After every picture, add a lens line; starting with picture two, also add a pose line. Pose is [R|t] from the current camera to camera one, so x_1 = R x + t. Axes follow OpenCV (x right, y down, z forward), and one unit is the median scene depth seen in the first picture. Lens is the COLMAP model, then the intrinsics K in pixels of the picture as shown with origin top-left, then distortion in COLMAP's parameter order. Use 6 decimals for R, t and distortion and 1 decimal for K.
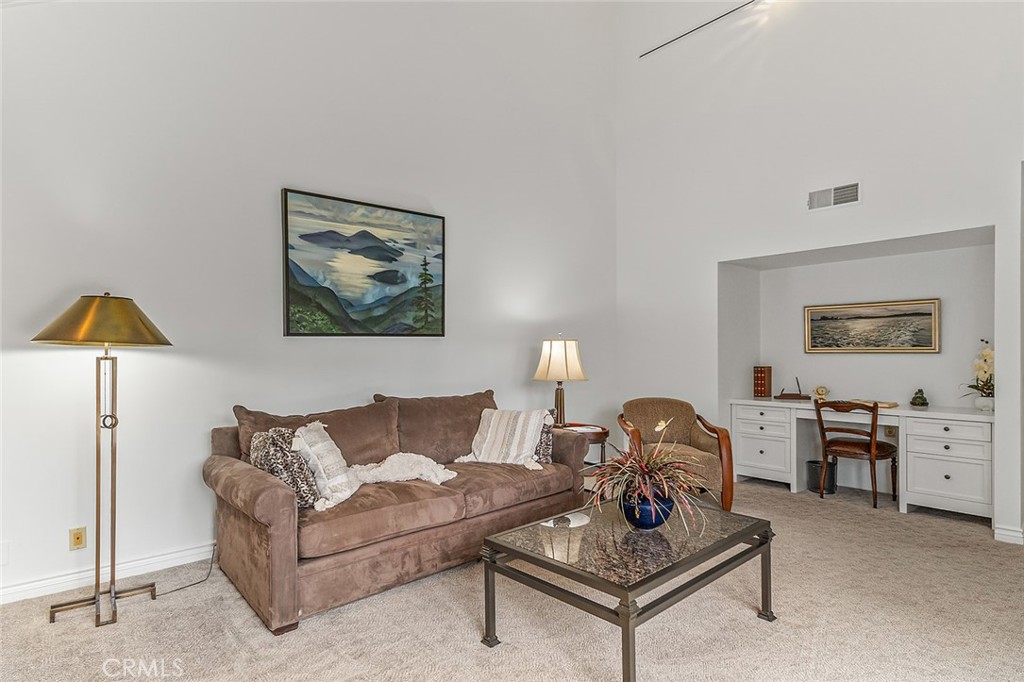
lens RADIAL K [[557.9, 0, 509.7], [0, 557.9, 348.4], [0, 0, 1]] dist [0.006831, 0.000619]
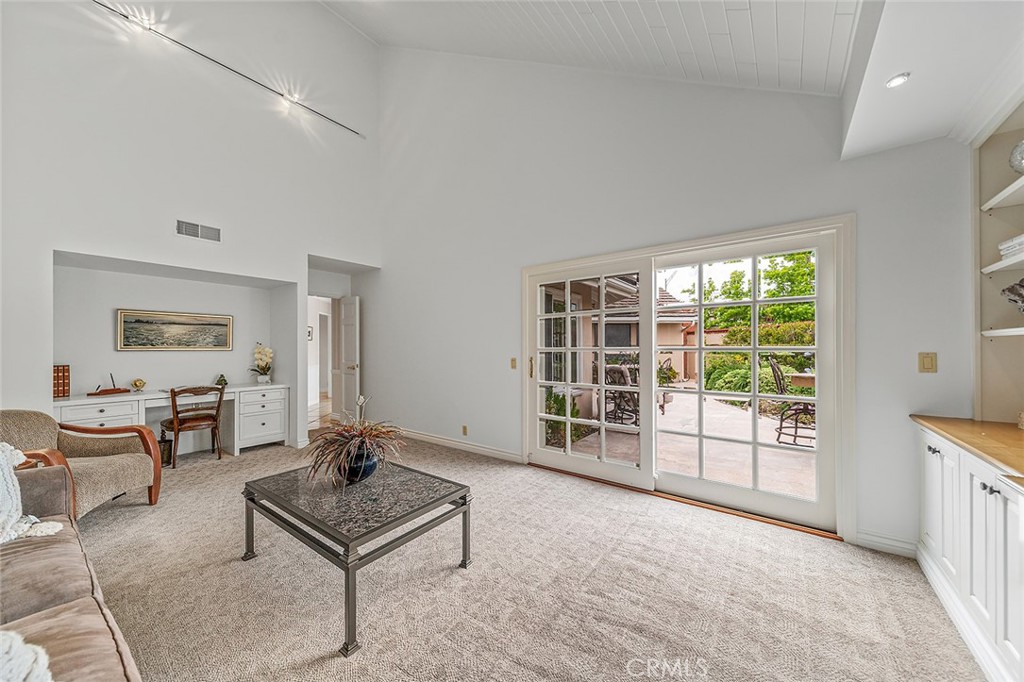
lens RADIAL K [[358.3, 0, 506.9], [0, 358.3, 349.0], [0, 0, 1]] dist [0.001125, -0.000028]
pose [[-0.181186, -0.002511, 0.983446, -0.340455], [-0.003803, 0.999991, 0.001852, -0.000141], [-0.983442, -0.003404, -0.181194, 0.401549]]
